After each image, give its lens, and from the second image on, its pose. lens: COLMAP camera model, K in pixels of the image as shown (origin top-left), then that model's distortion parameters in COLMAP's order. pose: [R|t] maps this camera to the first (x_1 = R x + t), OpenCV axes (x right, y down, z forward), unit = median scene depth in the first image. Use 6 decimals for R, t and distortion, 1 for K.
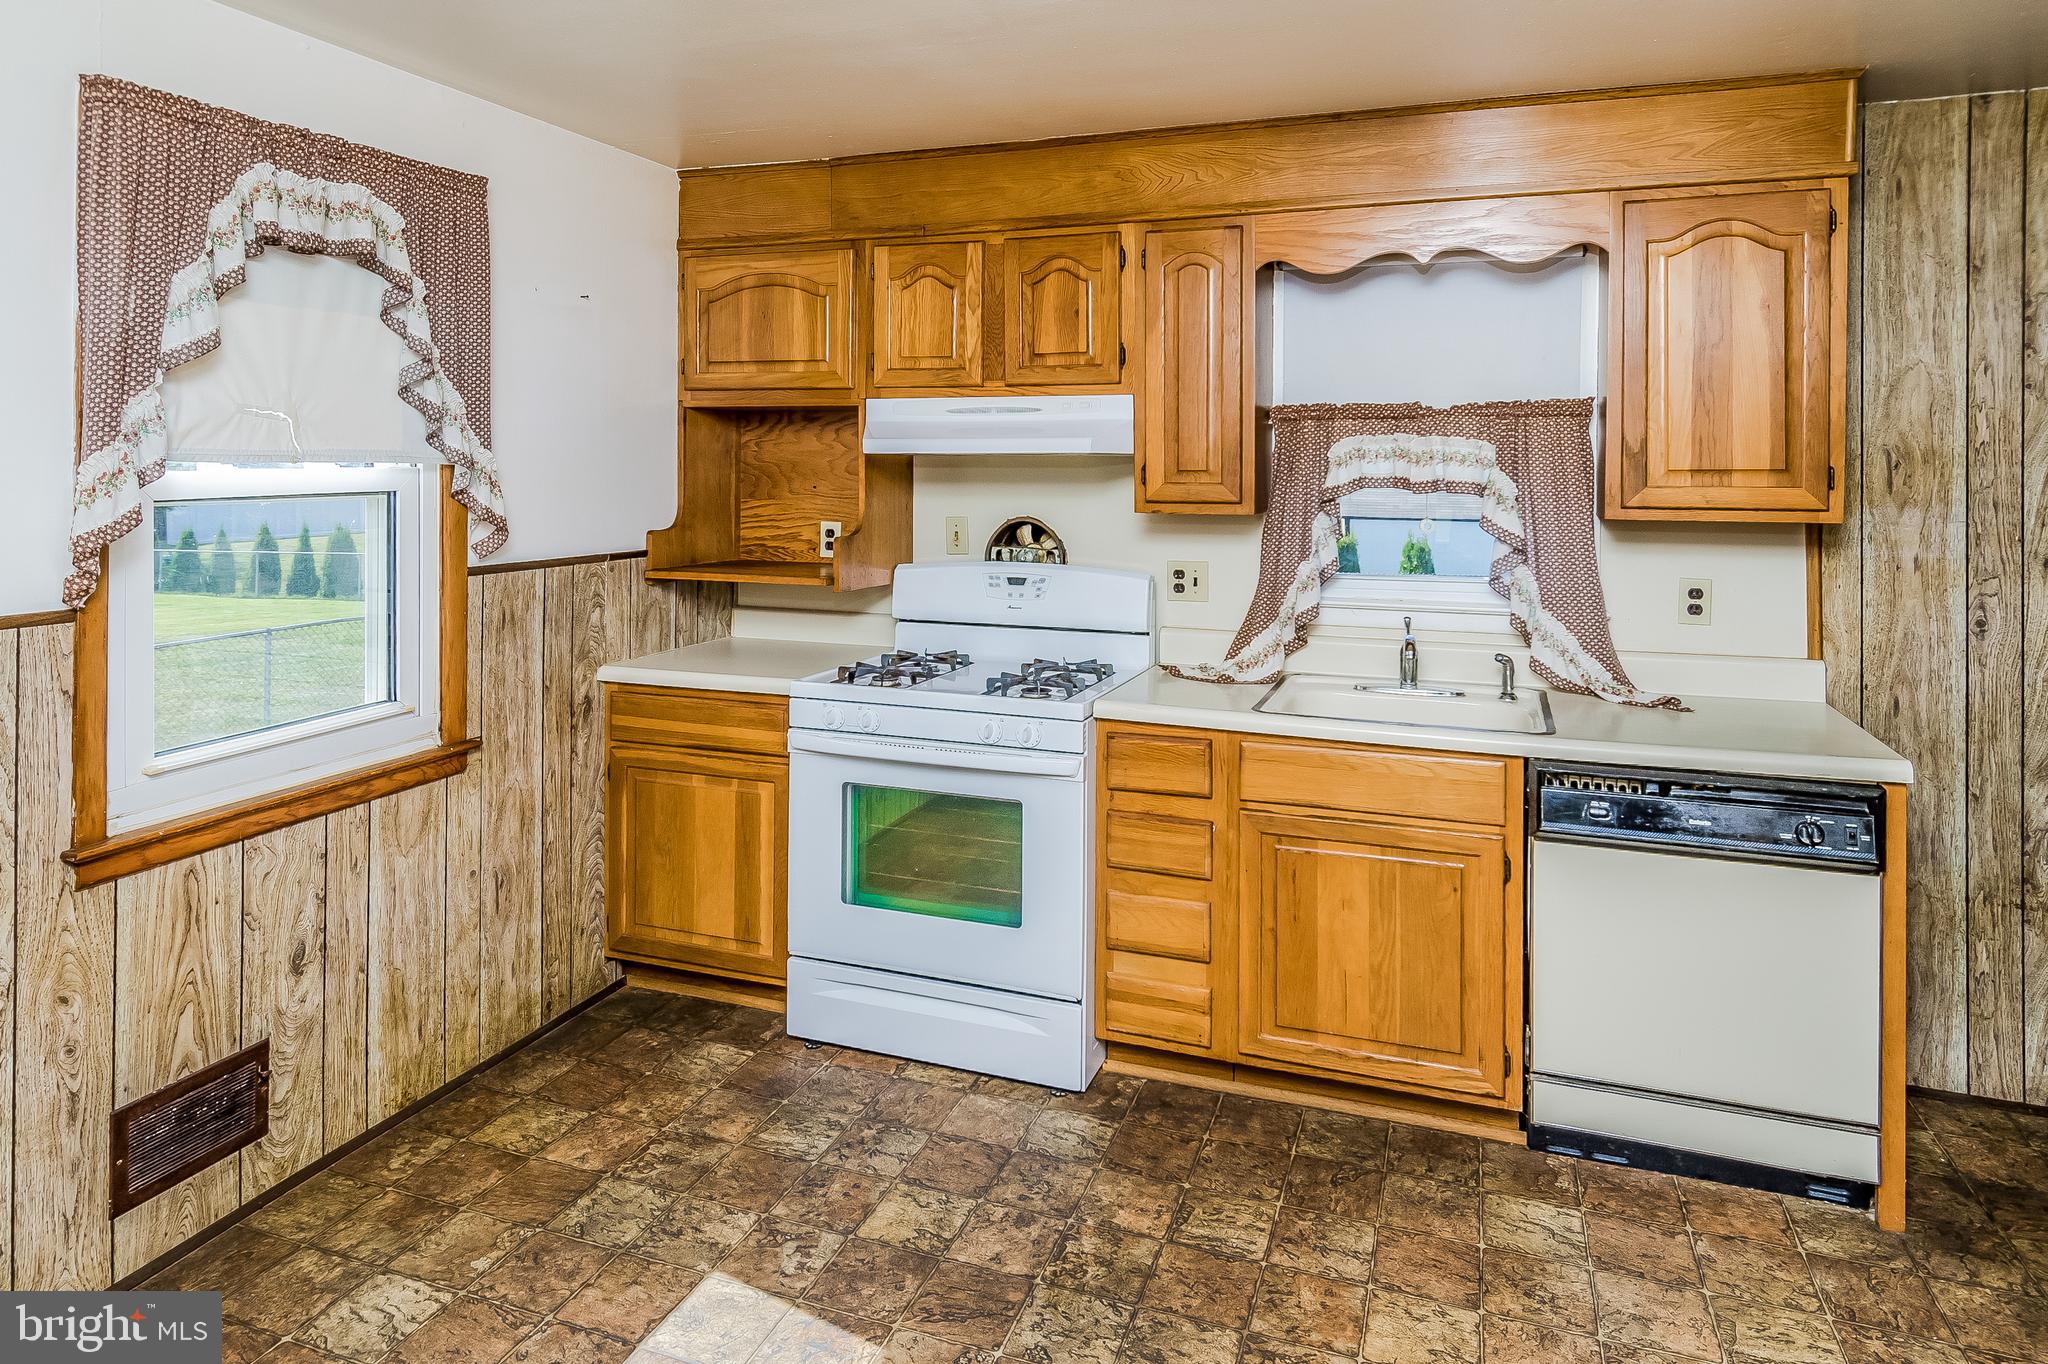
lens RADIAL K [[1165.4, 0, 1064.2], [0, 1165.4, 470.1], [0, 0, 1]] dist [0.009467, -0.002765]
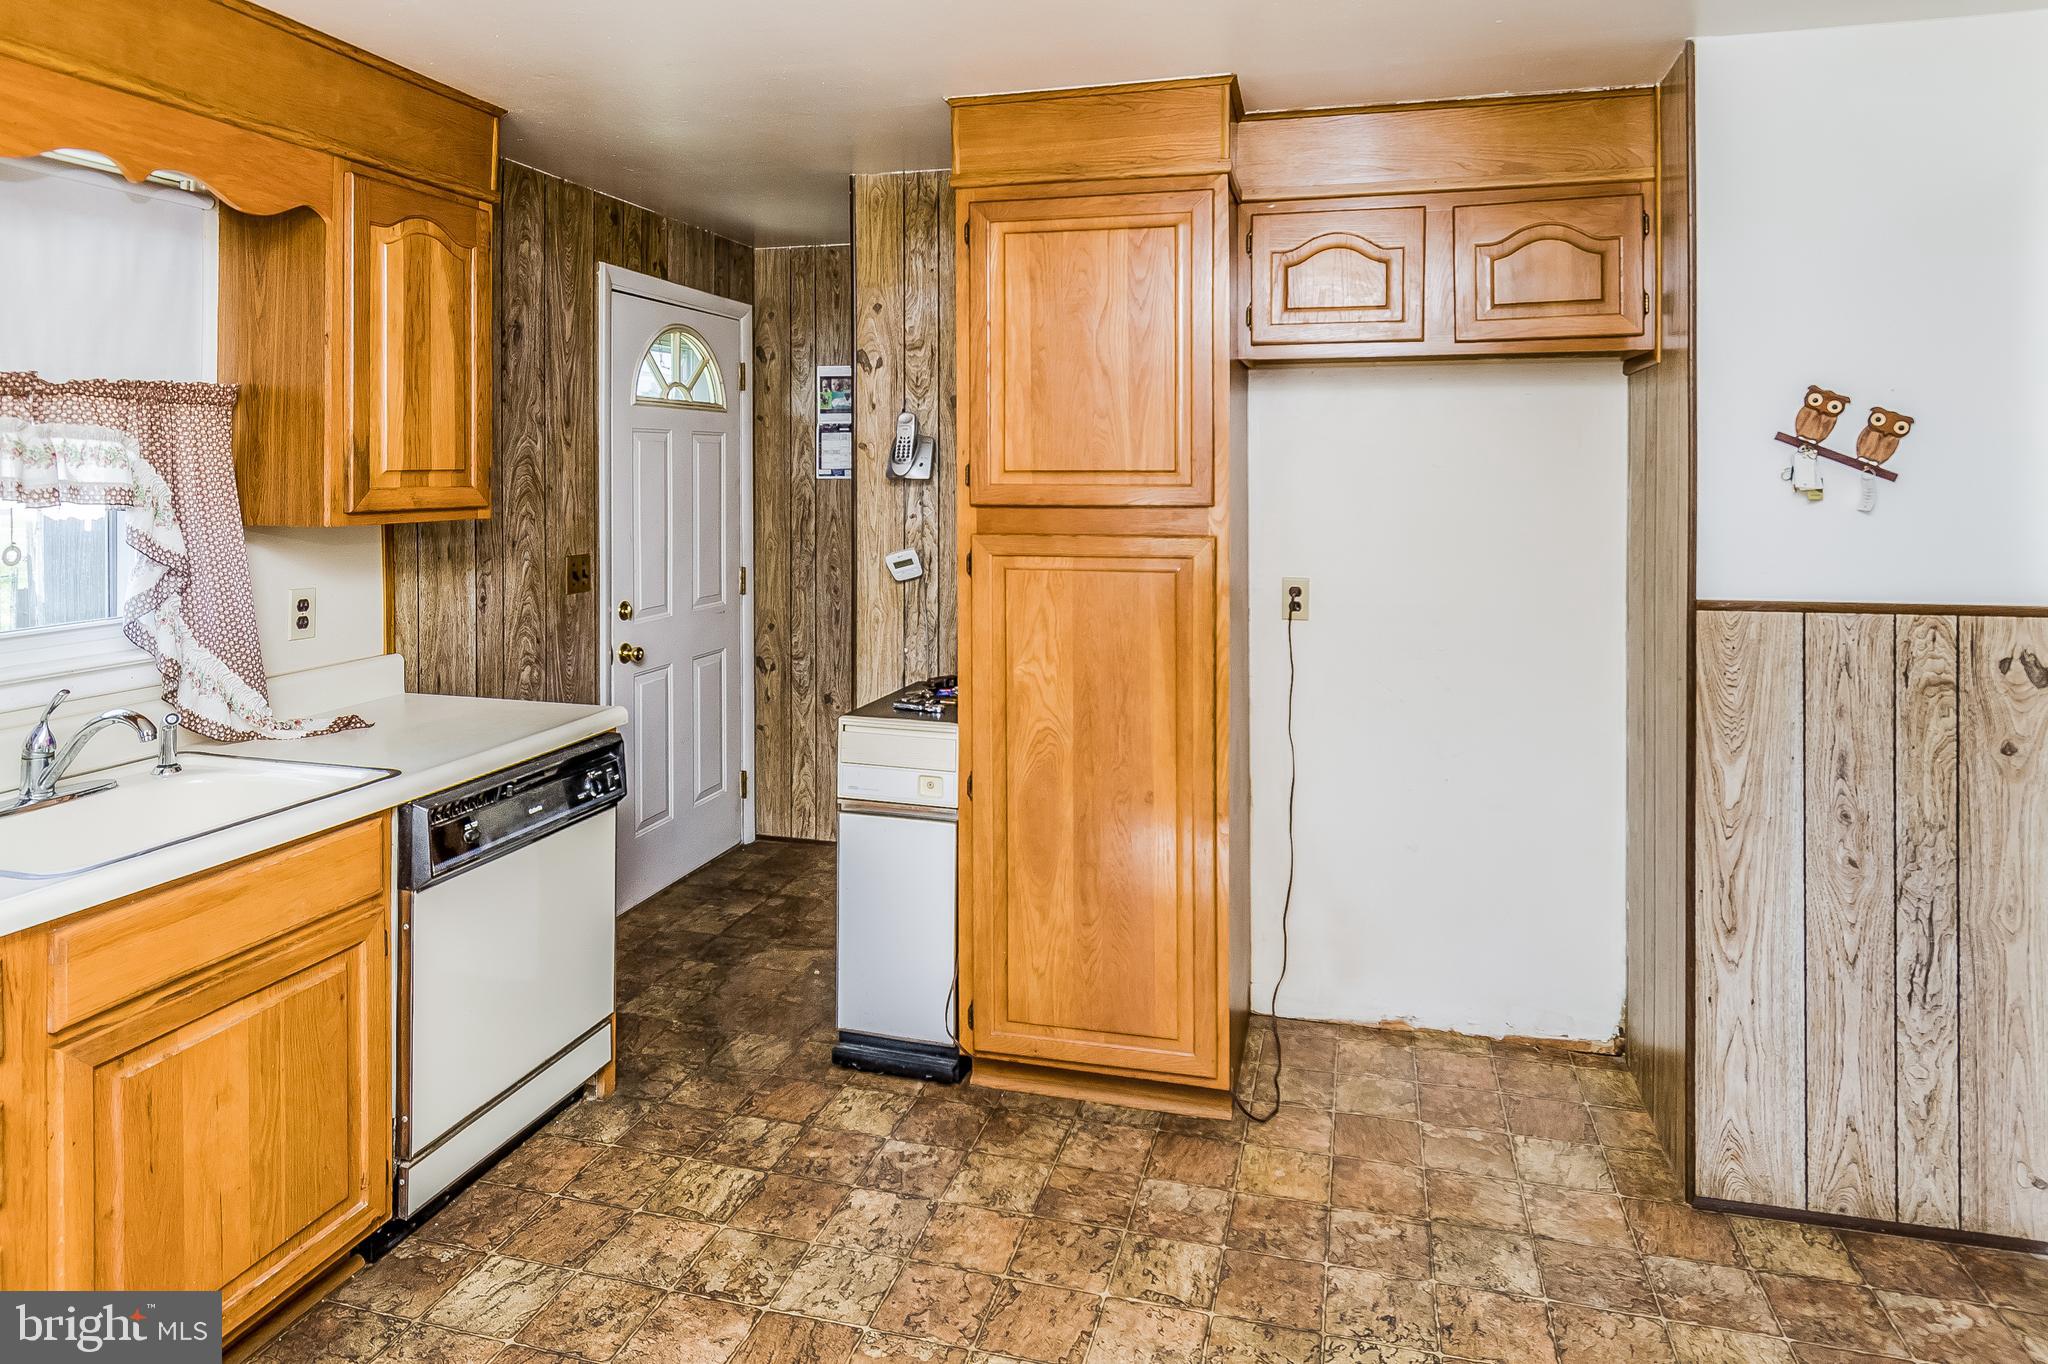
lens RADIAL K [[1211.5, 0, 988.0], [0, 1211.5, 467.6], [0, 0, 1]] dist [-0.008371, 0.003898]
pose [[-0.021336, -0.002873, 0.999768, -0.465765], [0.006238, 0.999976, 0.003007, -0.002353], [-0.999753, 0.006301, -0.021318, 0.535079]]
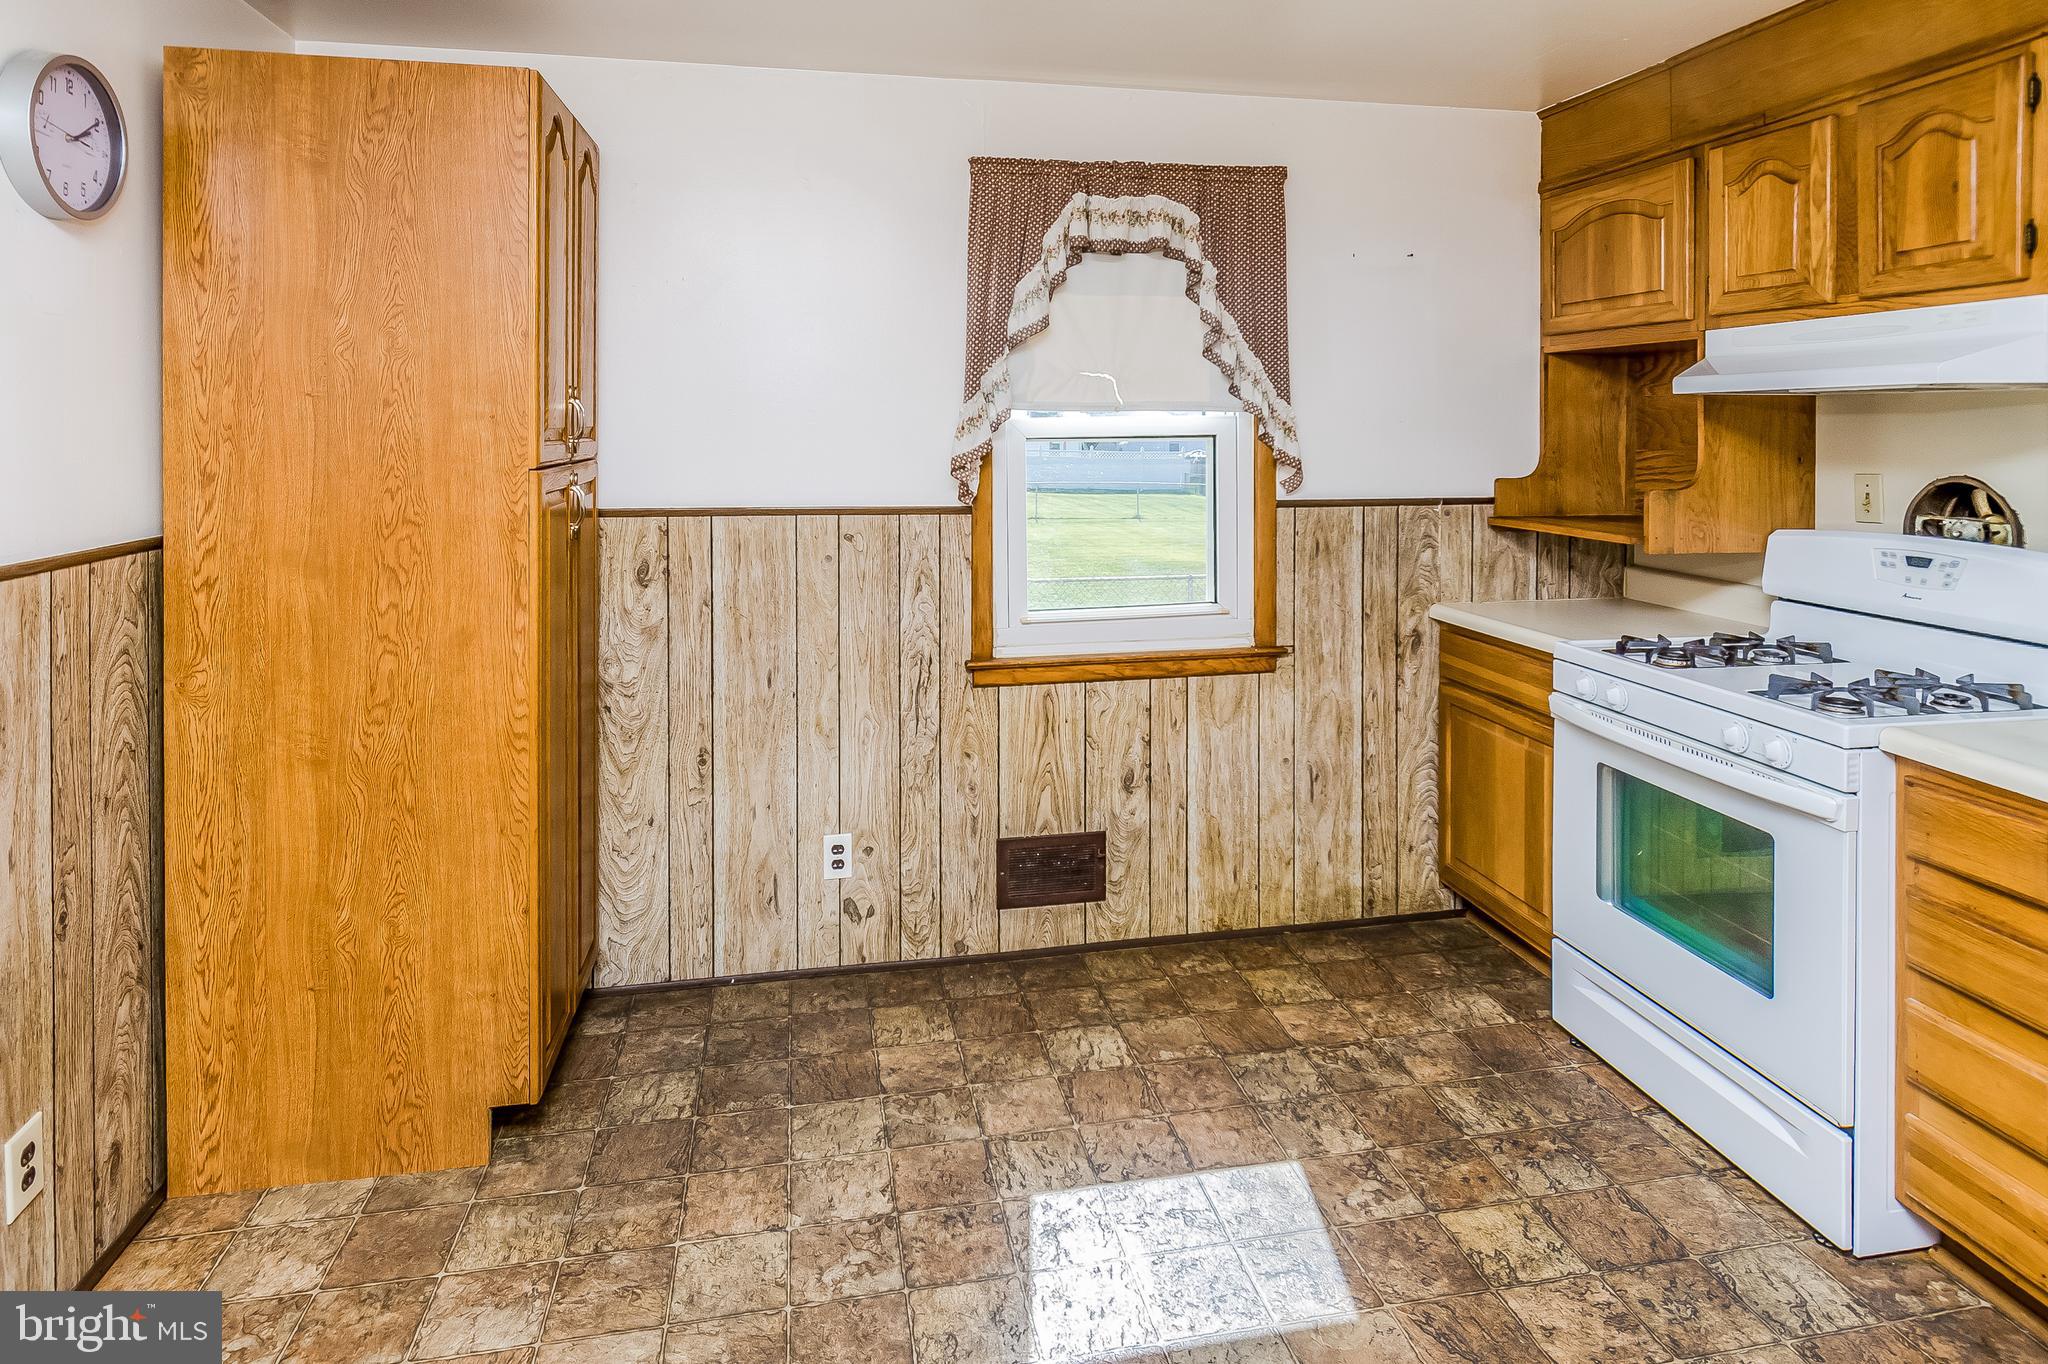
lens RADIAL K [[1165.4, 0, 1104.4], [0, 1165.4, 445.5], [0, 0, 1]] dist [0.009467, -0.002765]
pose [[0.546621, 0.010081, -0.837319, 0.380666], [0.000869, 0.999920, 0.012607, 0.013764], [0.837379, -0.007619, 0.546569, 0.213191]]
